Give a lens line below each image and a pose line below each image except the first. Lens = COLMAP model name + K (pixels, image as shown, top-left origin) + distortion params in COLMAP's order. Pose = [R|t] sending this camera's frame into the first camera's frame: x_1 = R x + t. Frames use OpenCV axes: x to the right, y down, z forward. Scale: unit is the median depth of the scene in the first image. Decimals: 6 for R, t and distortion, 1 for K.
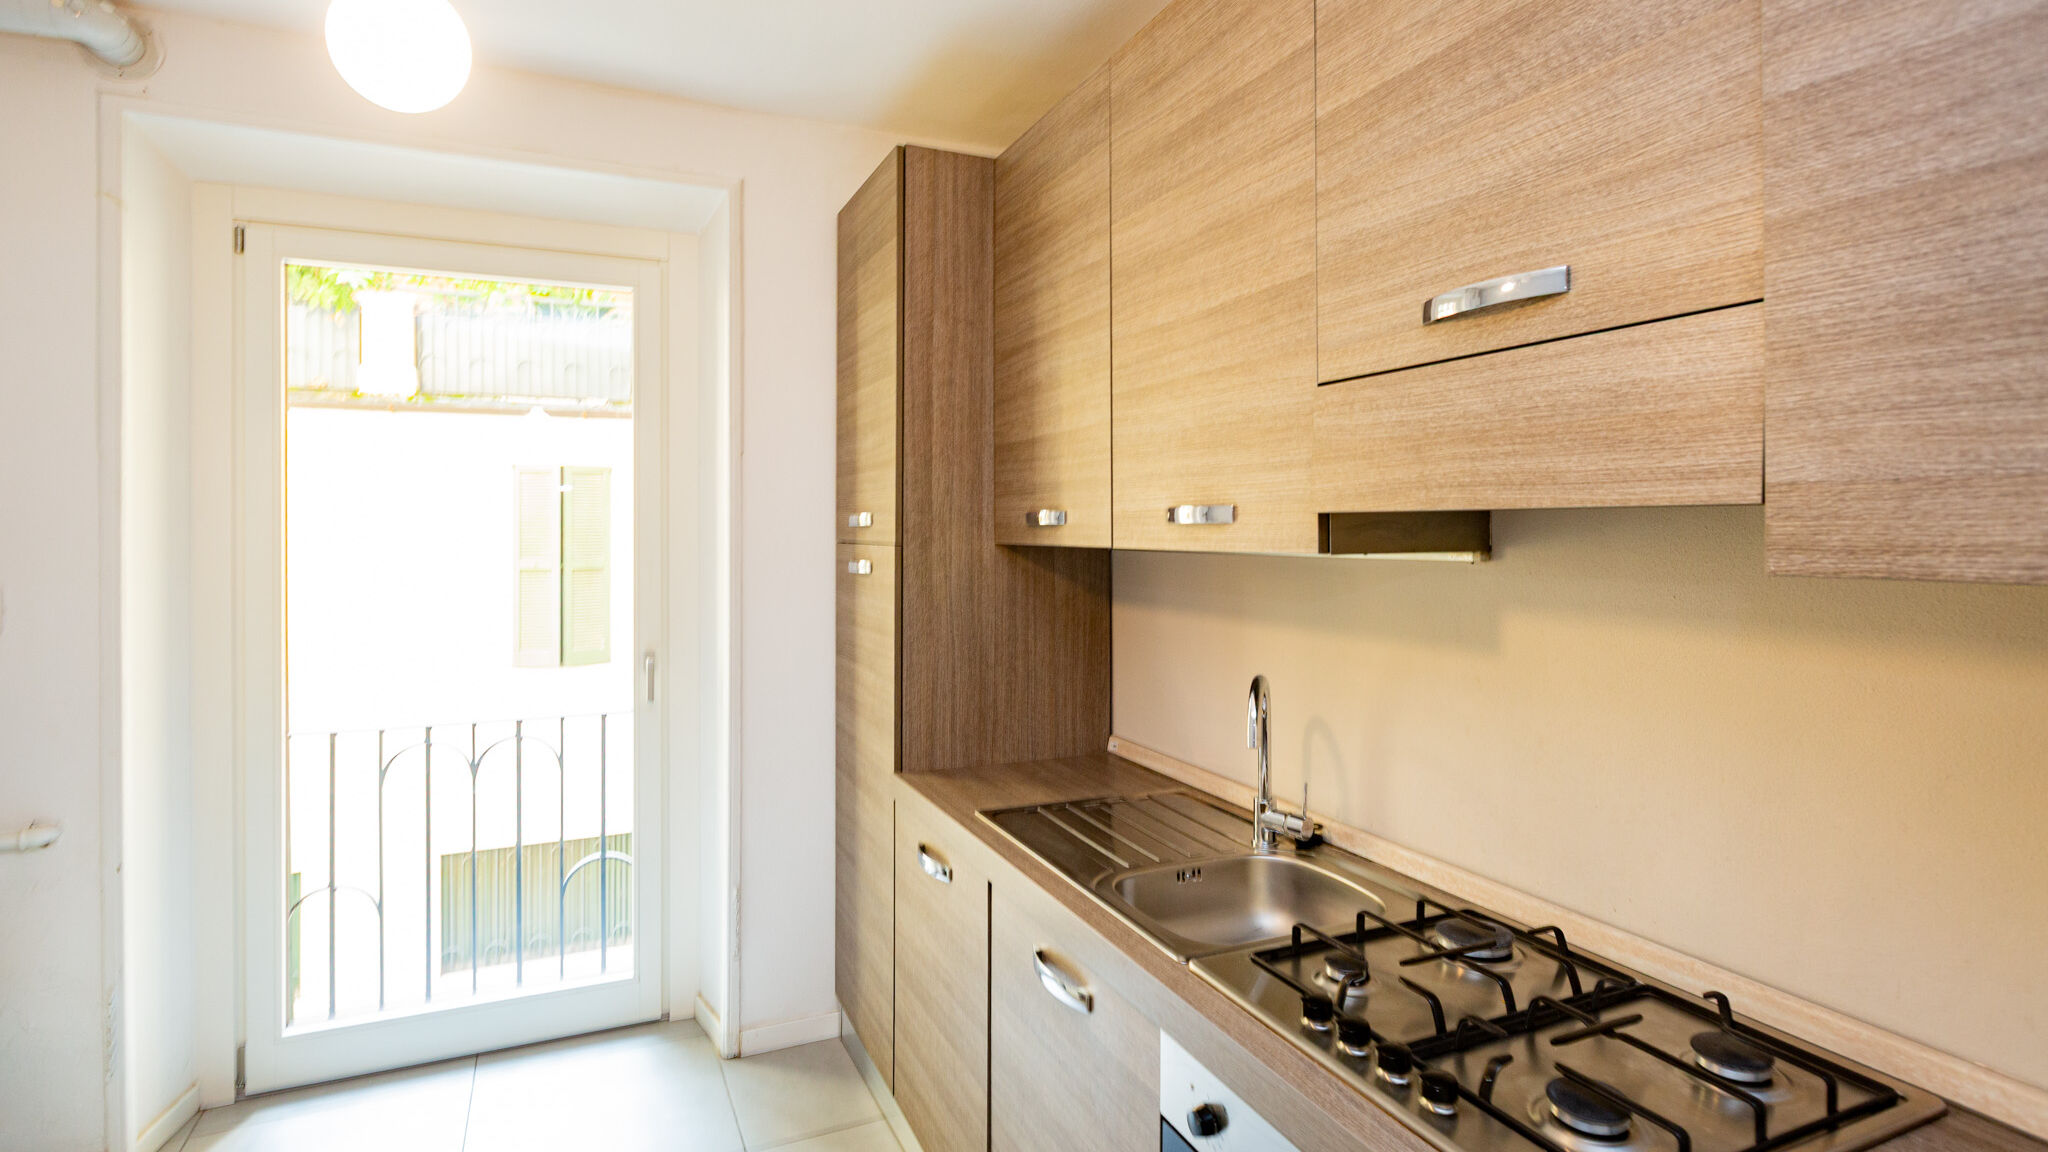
lens RADIAL K [[1069.5, 0, 1057.9], [0, 1069.5, 523.0], [0, 0, 1]] dist [-0.001030, 0.001389]
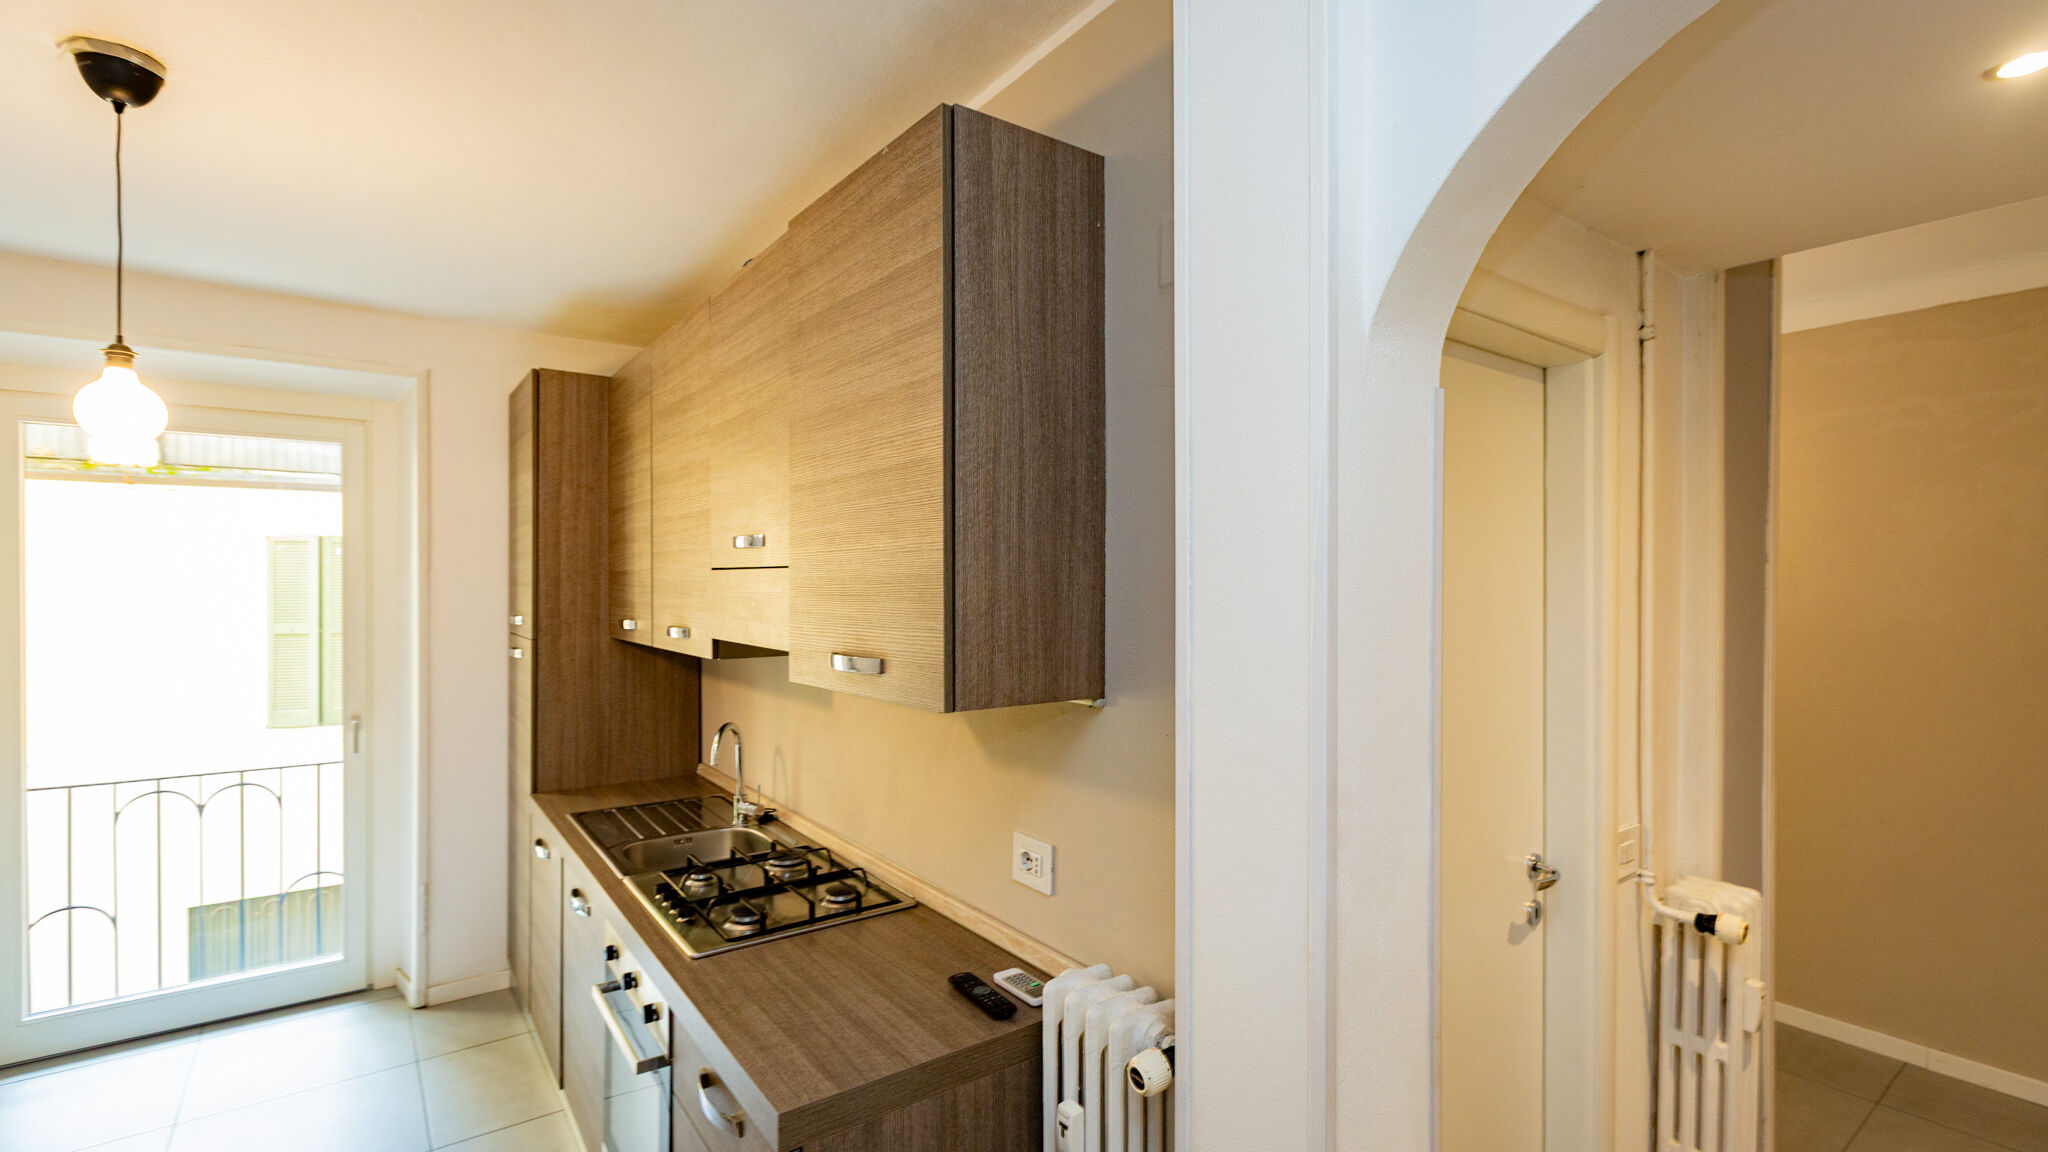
lens RADIAL K [[918.4, 0, 1035.5], [0, 918.4, 588.7], [0, 0, 1]] dist [0.007708, -0.002216]
pose [[0.976399, 0.001063, 0.215973, 0.244109], [-0.002458, 0.999978, 0.006191, -0.057755], [-0.215962, -0.006575, 0.976380, -0.377588]]
